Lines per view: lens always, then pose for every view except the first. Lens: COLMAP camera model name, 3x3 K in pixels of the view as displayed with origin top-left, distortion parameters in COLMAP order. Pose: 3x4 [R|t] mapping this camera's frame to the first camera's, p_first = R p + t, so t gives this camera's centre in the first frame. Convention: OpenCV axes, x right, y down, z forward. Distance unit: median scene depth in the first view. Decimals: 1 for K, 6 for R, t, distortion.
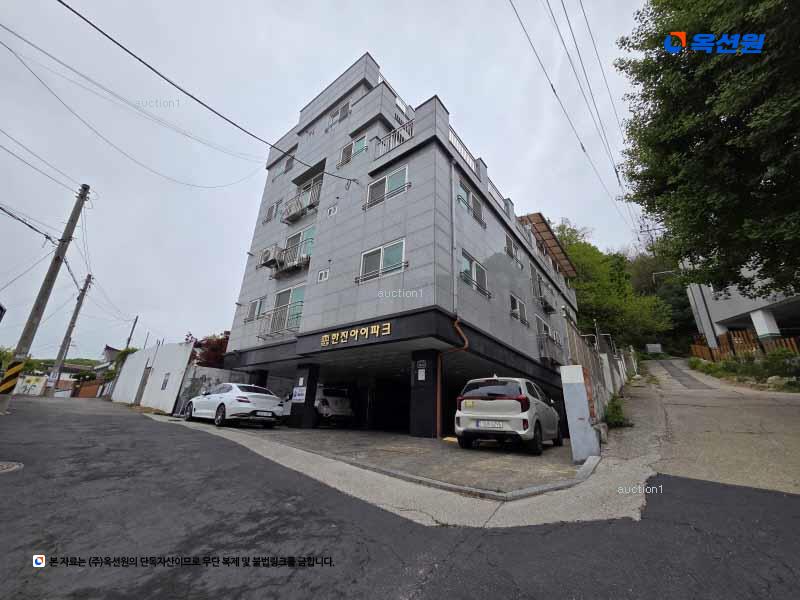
lens RADIAL K [[327.5, 0, 400.0], [0, 327.5, 300.0], [0, 0, 1]] dist [0.001706, 0.000289]
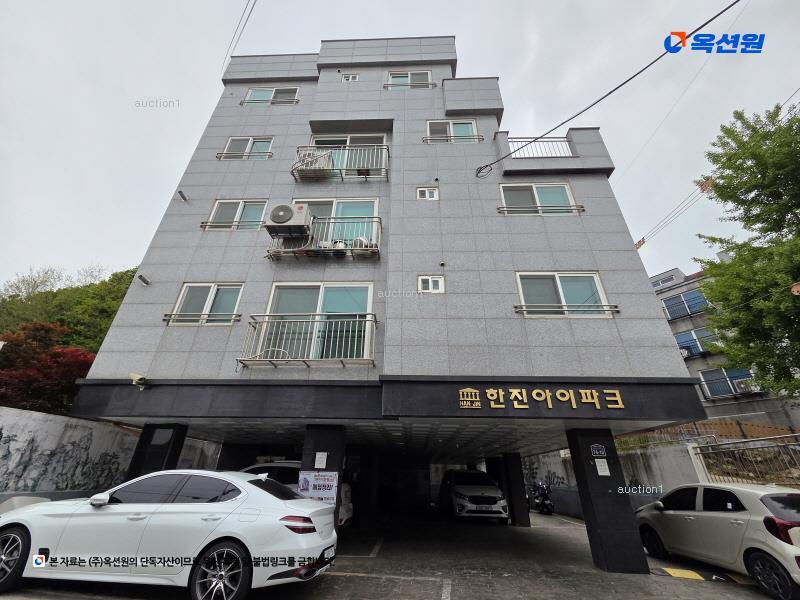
lens RADIAL K [[327.5, 0, 400.0], [0, 327.5, 300.0], [0, 0, 1]] dist [0.001706, 0.000289]
pose [[0.806342, 0.258169, 0.532130, -0.608549], [-0.194242, 0.965392, -0.174034, 0.072999], [-0.558644, 0.036969, 0.828583, 0.529001]]
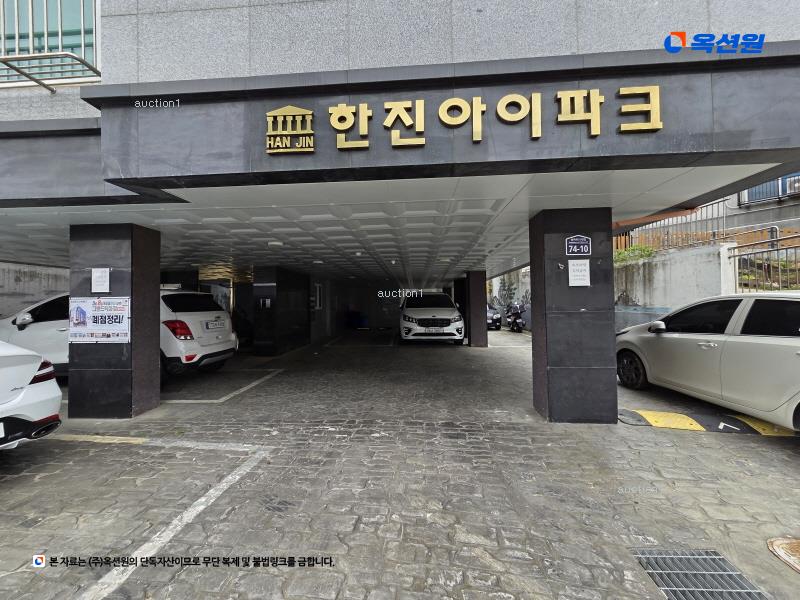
lens RADIAL K [[335.2, 0, 391.5], [0, 335.2, 299.0], [0, 0, 1]] dist [0.003121, 0.000227]
pose [[0.826392, -0.045775, 0.561232, -0.279692], [-0.152937, 0.940979, 0.301941, 0.139388], [-0.541929, -0.335355, 0.770617, 0.655393]]
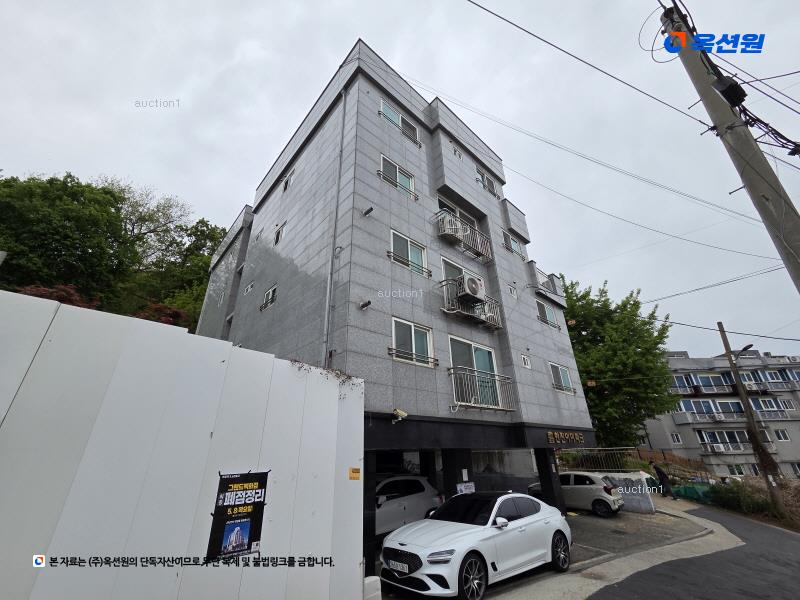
lens RADIAL K [[327.5, 0, 400.0], [0, 327.5, 300.0], [0, 0, 1]] dist [0.001706, 0.000289]
pose [[0.163447, 0.378475, 0.911067, -1.284543], [-0.323696, 0.892935, -0.312871, 0.193903], [-0.931937, -0.243770, 0.268458, 1.148151]]
